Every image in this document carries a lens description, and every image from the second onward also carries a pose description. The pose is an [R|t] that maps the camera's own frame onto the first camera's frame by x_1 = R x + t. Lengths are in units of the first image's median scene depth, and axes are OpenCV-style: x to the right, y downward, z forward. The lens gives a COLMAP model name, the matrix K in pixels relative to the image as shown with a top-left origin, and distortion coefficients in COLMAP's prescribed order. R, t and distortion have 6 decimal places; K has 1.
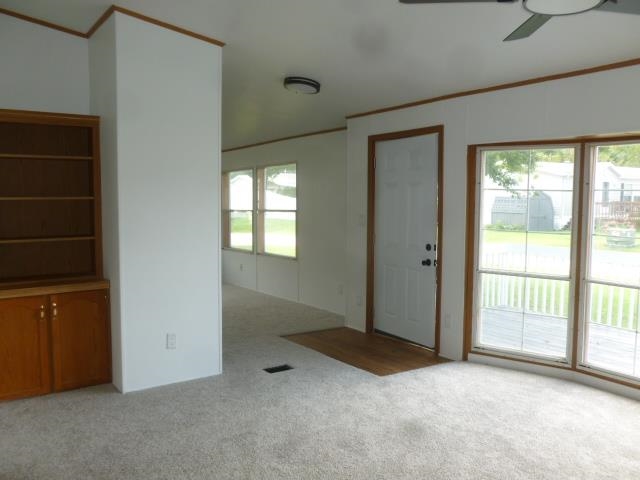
lens RADIAL K [[548.1, 0, 318.4], [0, 548.1, 241.7], [0, 0, 1]] dist [-0.017931, -0.012161]
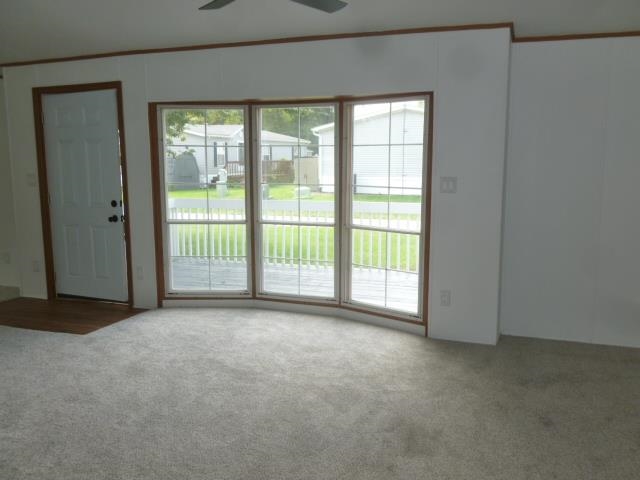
lens RADIAL K [[548.1, 0, 319.9], [0, 548.1, 240.6], [0, 0, 1]] dist [-0.017931, -0.012161]
pose [[0.808107, -0.094759, 0.581363, -0.098952], [0.055546, 0.994836, 0.084943, 0.015916], [-0.586411, -0.036351, 0.809198, -0.046252]]
